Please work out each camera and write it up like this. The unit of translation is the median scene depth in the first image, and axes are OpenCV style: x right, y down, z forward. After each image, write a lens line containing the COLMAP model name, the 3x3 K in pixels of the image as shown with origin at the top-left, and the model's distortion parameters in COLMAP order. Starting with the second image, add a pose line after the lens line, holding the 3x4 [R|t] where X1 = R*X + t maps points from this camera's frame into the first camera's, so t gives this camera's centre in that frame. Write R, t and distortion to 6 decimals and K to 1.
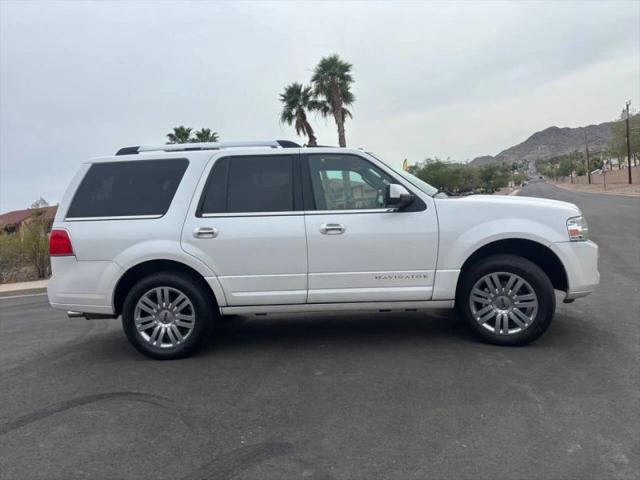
lens RADIAL K [[481.4, 0, 325.8], [0, 481.4, 237.8], [0, 0, 1]] dist [0.042201, -0.039341]
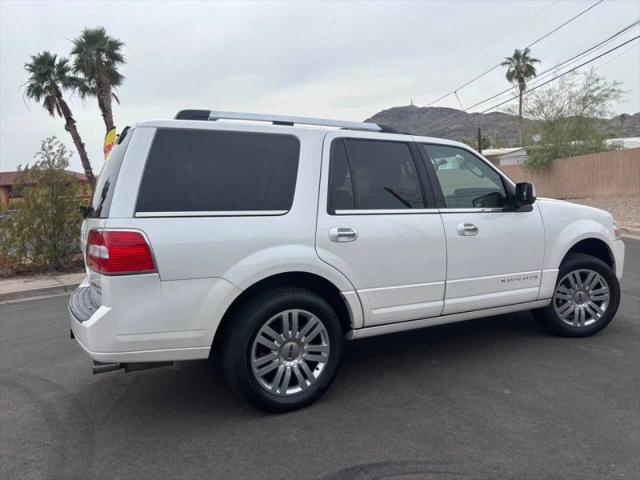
lens RADIAL K [[481.4, 0, 322.7], [0, 481.4, 238.5], [0, 0, 1]] dist [0.042201, -0.039341]
pose [[0.855110, -0.010820, 0.518334, -0.663930], [0.010433, 0.999939, 0.003663, -0.007442], [-0.518342, 0.002276, 0.855170, 0.358448]]
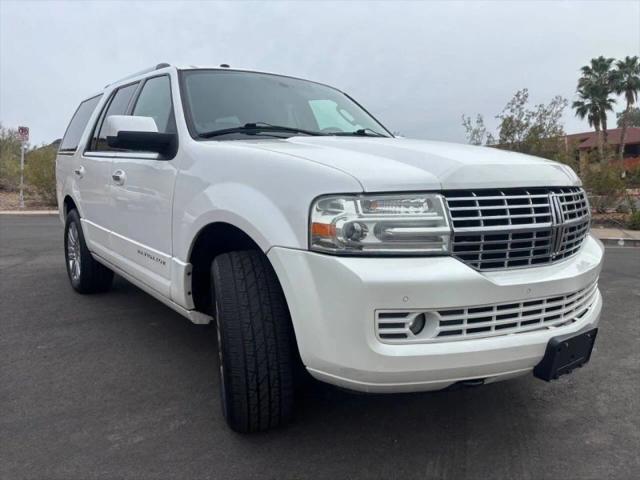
lens RADIAL K [[481.4, 0, 325.3], [0, 481.4, 238.0], [0, 0, 1]] dist [0.042201, -0.039341]
pose [[0.659934, 0.166509, -0.732641, 0.784235], [-0.081618, 0.985250, 0.150402, -0.063941], [0.746878, -0.039458, 0.663790, 0.707339]]
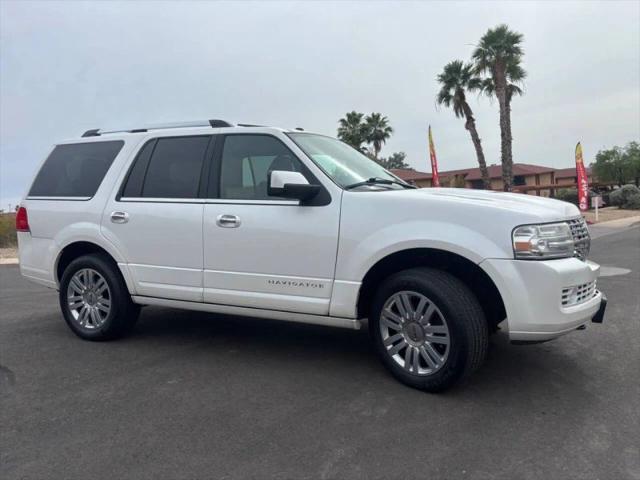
lens RADIAL K [[481.4, 0, 323.5], [0, 481.4, 243.2], [0, 0, 1]] dist [0.042201, -0.039341]
pose [[0.927417, 0.075513, -0.366327, 0.483389], [-0.060391, 0.996789, 0.052585, -0.033925], [0.369122, -0.026645, 0.928999, 0.242296]]
